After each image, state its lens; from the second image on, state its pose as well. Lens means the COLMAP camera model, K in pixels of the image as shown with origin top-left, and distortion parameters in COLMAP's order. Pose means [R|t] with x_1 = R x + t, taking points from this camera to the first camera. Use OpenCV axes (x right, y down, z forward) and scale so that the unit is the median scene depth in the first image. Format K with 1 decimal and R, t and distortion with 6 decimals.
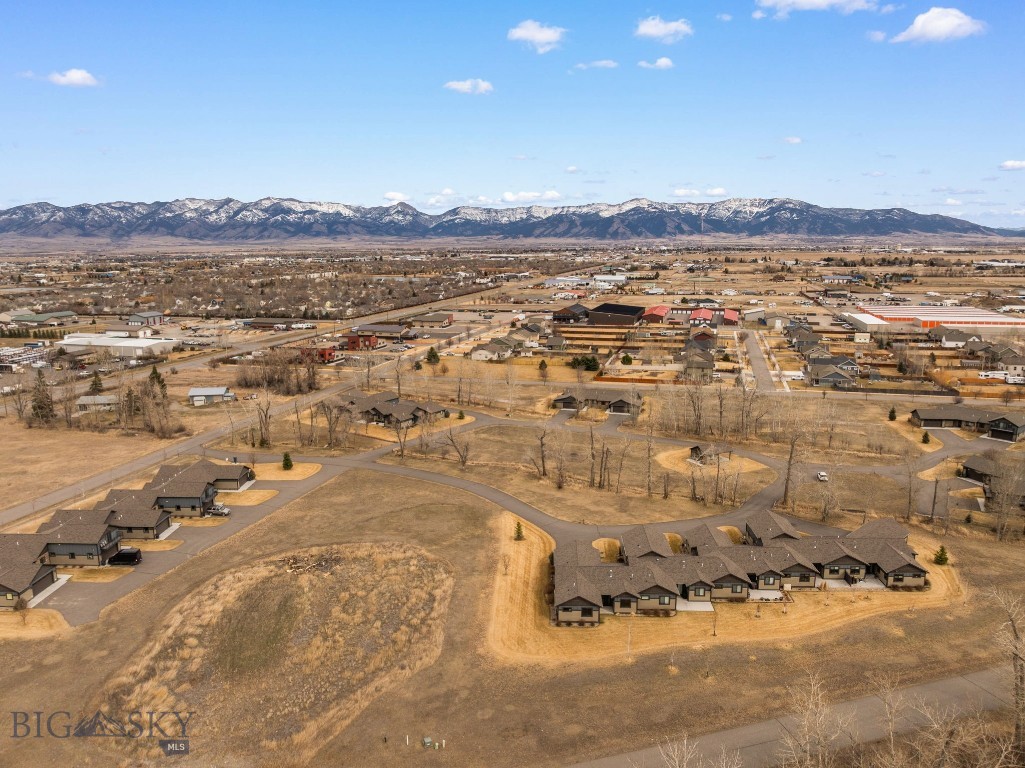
lens RADIAL K [[720.6, 0, 518.3], [0, 720.6, 378.9], [0, 0, 1]] dist [-0.033587, -0.003580]
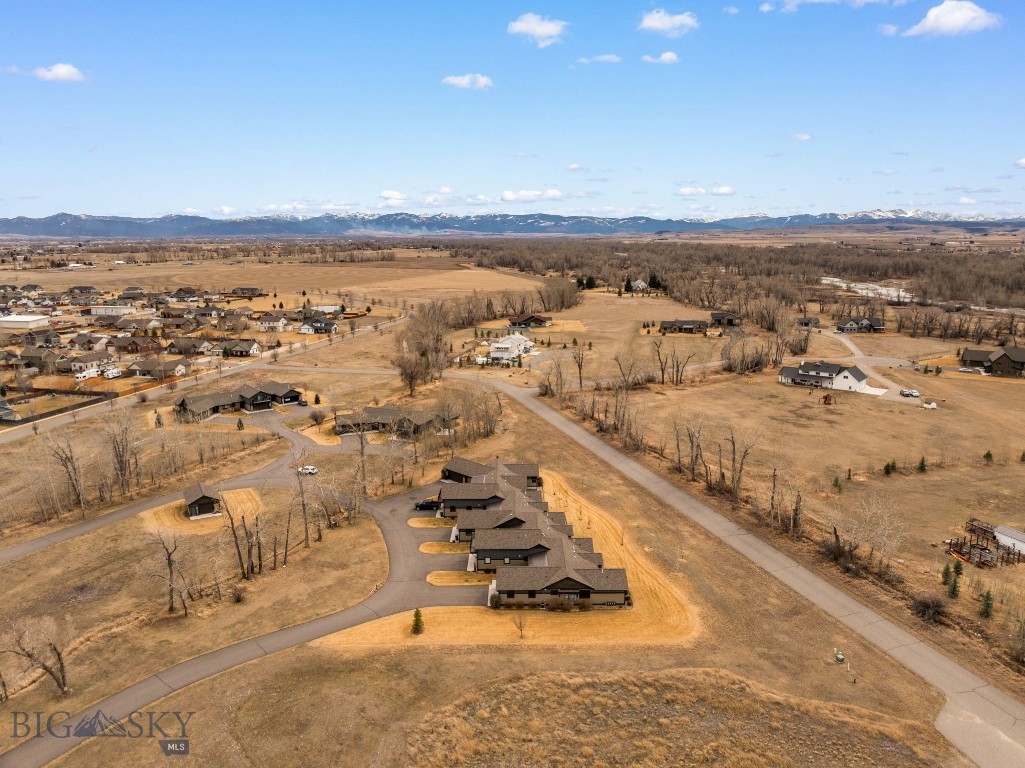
lens RADIAL K [[720.6, 0, 518.3], [0, 720.6, 378.9], [0, 0, 1]] dist [-0.033587, -0.003580]
pose [[-0.044196, -0.182981, 0.982123, -0.810888], [0.186318, 0.964325, 0.188049, -0.179485], [-0.981495, 0.191299, -0.008527, 0.994267]]
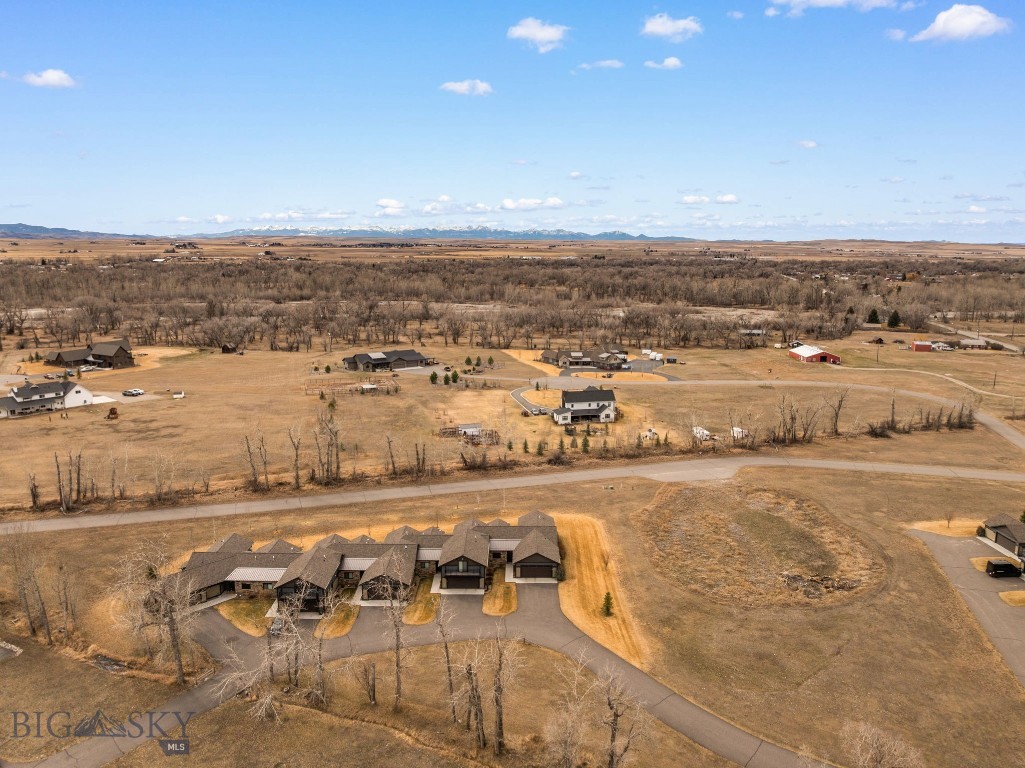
lens RADIAL K [[720.6, 0, 518.3], [0, 720.6, 378.9], [0, 0, 1]] dist [-0.033587, -0.003580]
pose [[-0.999066, 0.009116, -0.042230, 0.152970], [-0.006787, 0.932229, 0.361806, -0.358863], [0.042666, 0.361755, -0.931296, 1.917892]]
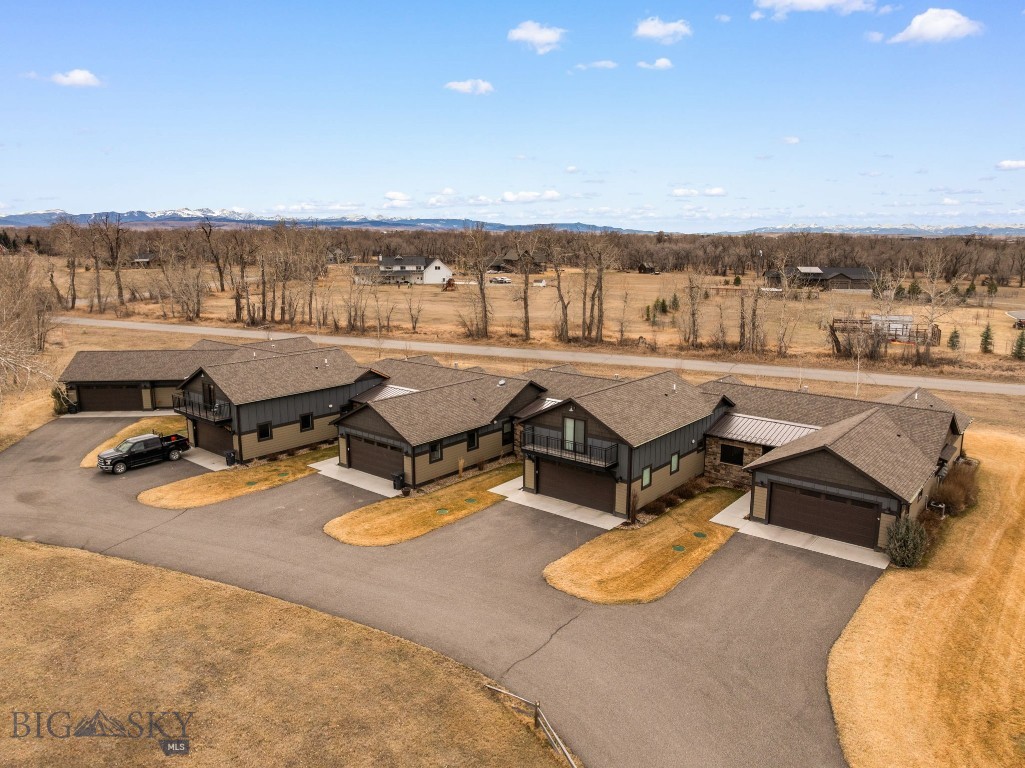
lens RADIAL K [[720.6, 0, 518.3], [0, 720.6, 378.9], [0, 0, 1]] dist [-0.033587, -0.003580]
pose [[-0.800680, -0.110863, 0.588745, 0.017976], [0.110629, 0.938467, 0.327171, 0.103178], [-0.588789, 0.327092, -0.739148, 1.340436]]
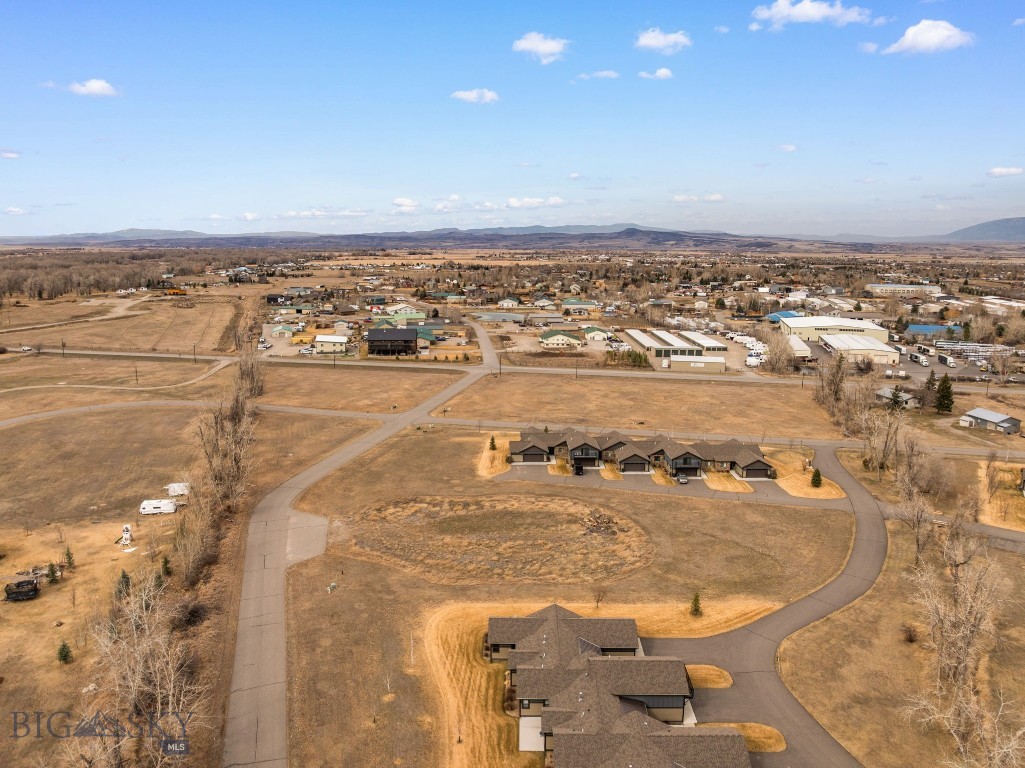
lens RADIAL K [[720.6, 0, 518.3], [0, 720.6, 378.9], [0, 0, 1]] dist [-0.033587, -0.003580]
pose [[0.033797, 0.191240, -0.980961, 0.850678], [-0.191240, 0.964623, 0.181466, -0.160580], [0.980961, 0.181466, 0.069174, 0.819404]]
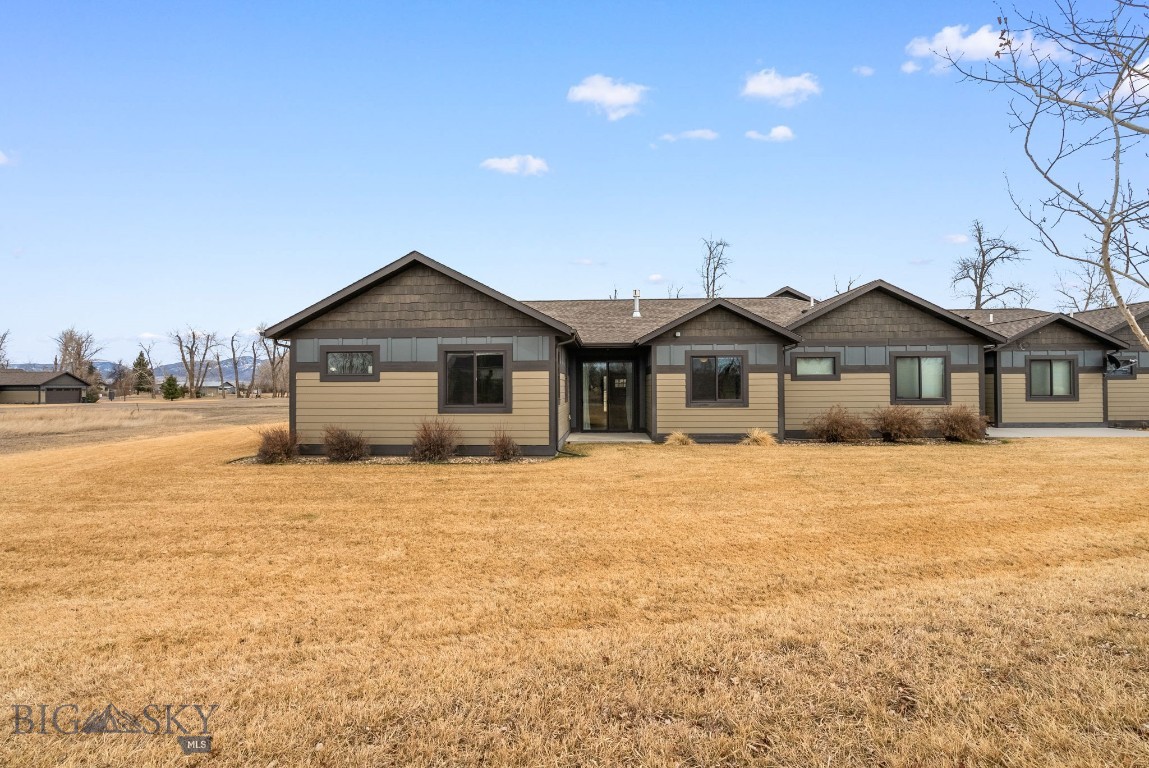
lens RADIAL K [[519.2, 0, 574.8], [0, 519.2, 382.2], [0, 0, 1]] dist [-0.002373, 0.000334]
pose [[0.999835, -0.002233, -0.018035, 0.107328], [-0.001318, 0.980888, -0.194569, 0.312976], [0.018125, 0.194561, 0.980723, 0.805644]]
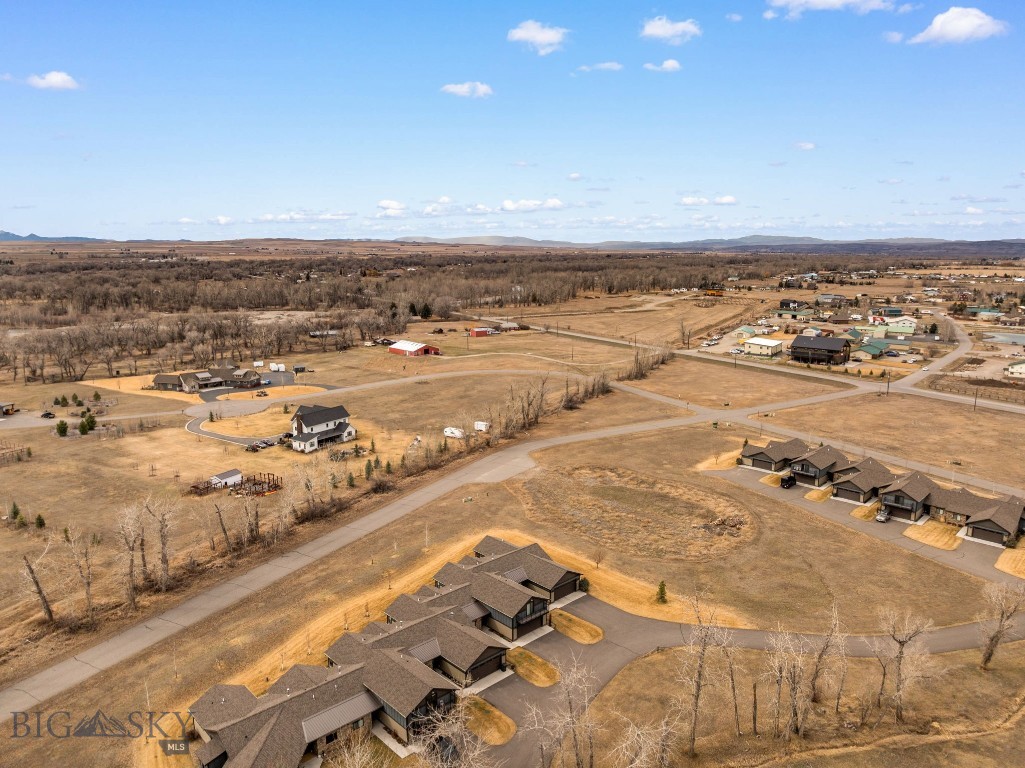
lens RADIAL K [[720.6, 0, 518.3], [0, 720.6, 378.9], [0, 0, 1]] dist [-0.033587, -0.003580]
pose [[-0.694879, 0.134211, -0.706492, 0.792220], [-0.131312, 0.942232, 0.308148, -0.304396], [0.707036, 0.306896, -0.637114, 1.560899]]
